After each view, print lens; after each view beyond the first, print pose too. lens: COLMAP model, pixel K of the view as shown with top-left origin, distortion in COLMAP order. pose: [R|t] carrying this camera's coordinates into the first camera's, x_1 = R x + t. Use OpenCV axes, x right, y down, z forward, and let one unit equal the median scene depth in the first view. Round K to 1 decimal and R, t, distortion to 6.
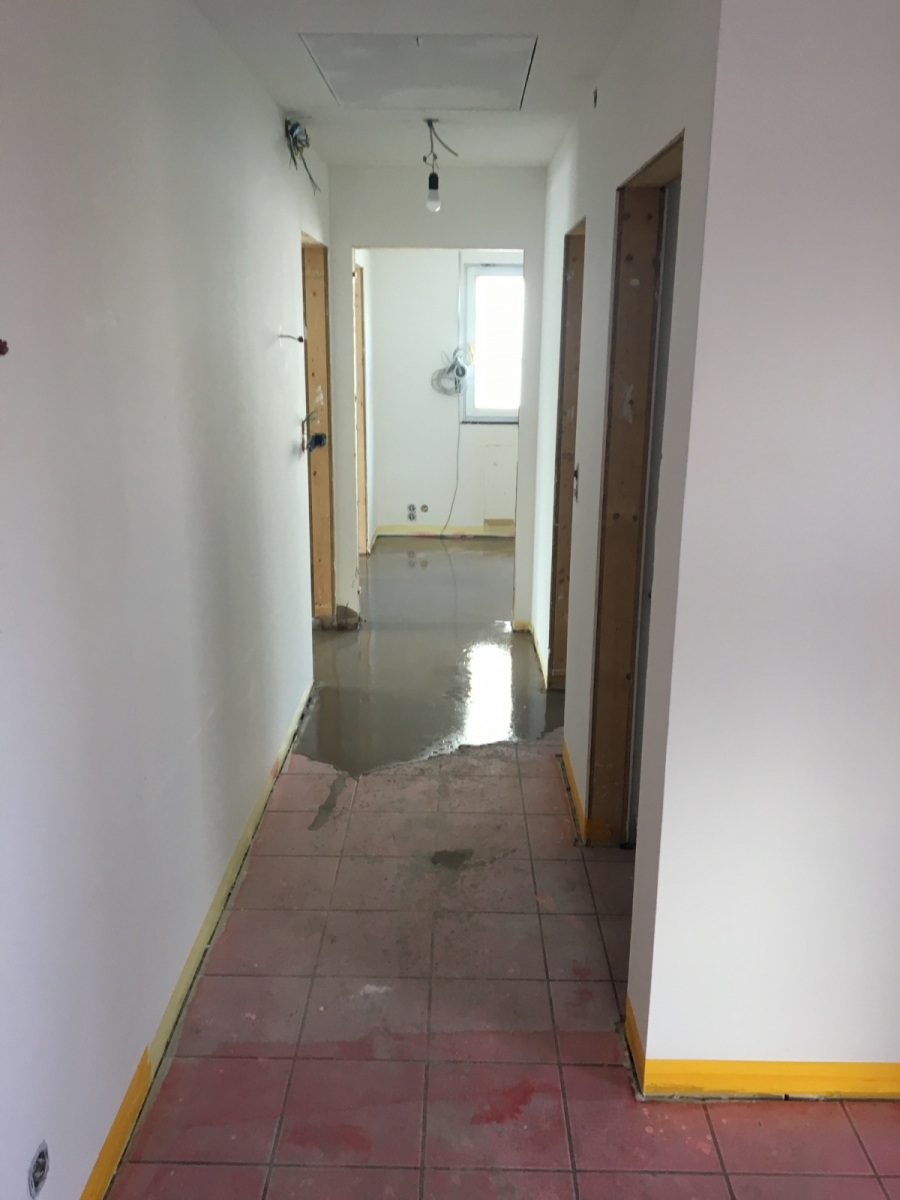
lens RADIAL K [[1000.8, 0, 446.5], [0, 1000.8, 601.3], [0, 0, 1]] dist [0.078683, -0.117106]
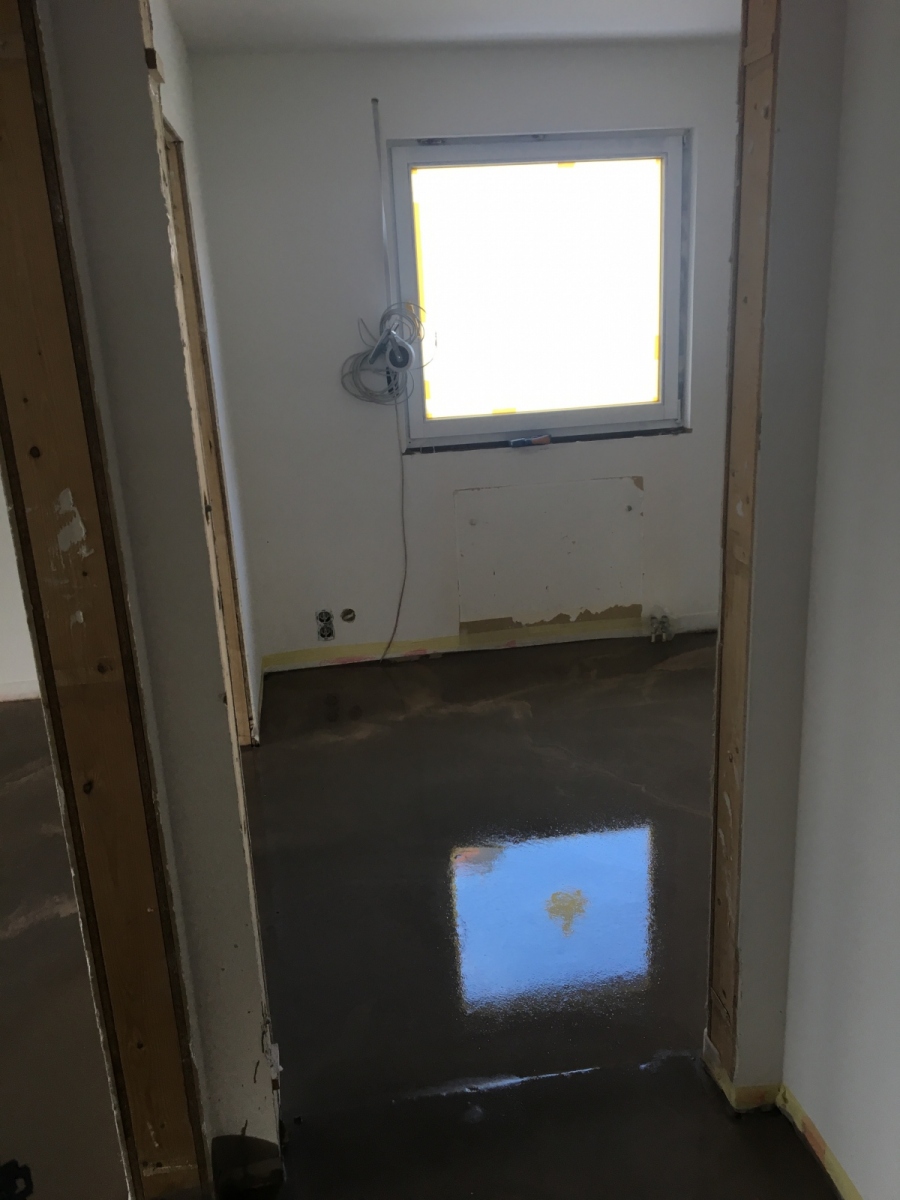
lens RADIAL K [[1012.4, 0, 451.7], [0, 1012.4, 599.8], [0, 0, 1]] dist [0.079903, -0.131783]
pose [[0.984935, -0.103005, 0.138900, -0.043673], [0.097676, 0.994215, 0.044675, -0.124645], [-0.142698, -0.030435, 0.989298, 0.475292]]
